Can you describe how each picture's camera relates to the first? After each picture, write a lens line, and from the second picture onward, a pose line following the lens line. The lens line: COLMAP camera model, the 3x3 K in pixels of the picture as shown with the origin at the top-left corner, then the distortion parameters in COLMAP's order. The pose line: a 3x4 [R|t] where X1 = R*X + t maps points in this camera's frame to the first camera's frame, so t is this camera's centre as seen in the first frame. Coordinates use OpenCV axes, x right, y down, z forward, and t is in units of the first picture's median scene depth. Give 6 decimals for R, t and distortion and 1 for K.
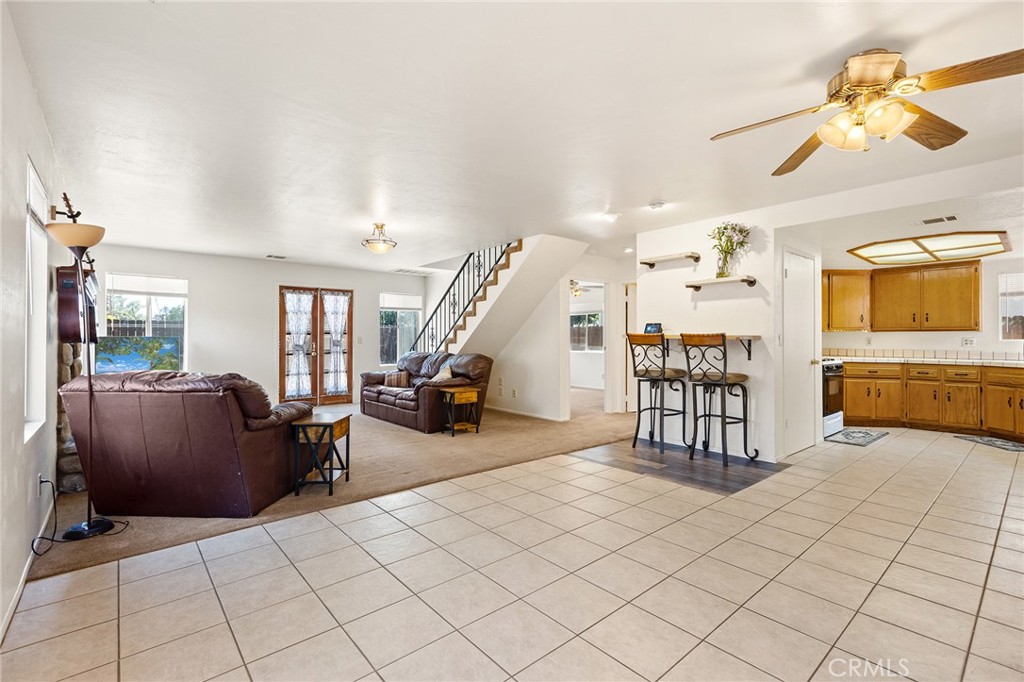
lens RADIAL K [[461.9, 0, 516.5], [0, 461.9, 338.1], [0, 0, 1]] dist [-0.004520, -0.000491]
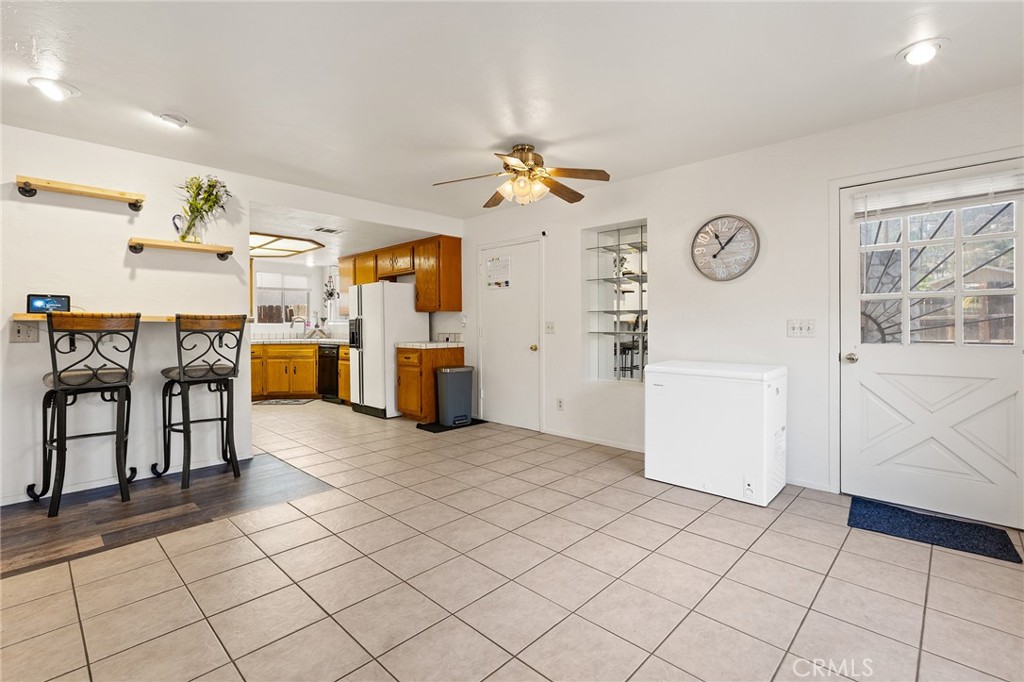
lens RADIAL K [[461.9, 0, 516.5], [0, 461.9, 338.1], [0, 0, 1]] dist [-0.004520, -0.000491]
pose [[-0.101365, -0.030693, 0.994376, -0.332818], [-0.003381, 0.999529, 0.030508, 0.002400], [-0.994844, -0.000270, -0.101421, 0.468287]]
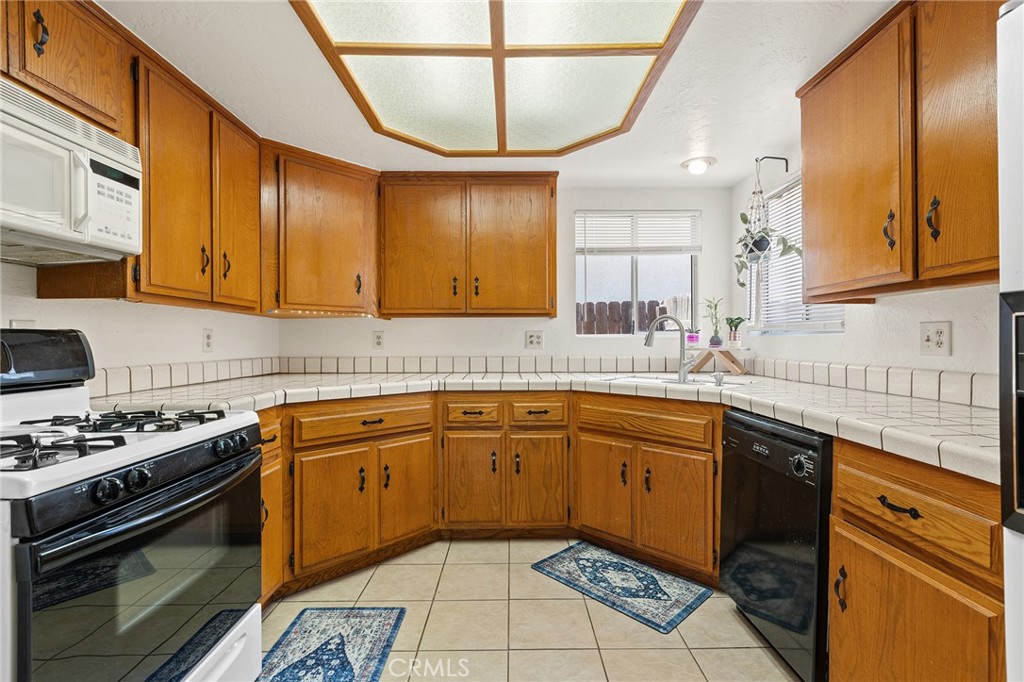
lens RADIAL K [[461.9, 0, 516.5], [0, 461.9, 338.1], [0, 0, 1]] dist [-0.004520, -0.000491]
pose [[0.645943, -0.003693, 0.763377, 0.666536], [0.002117, 0.999993, 0.003046, 0.005843], [-0.763383, -0.000351, 0.645946, 0.791882]]
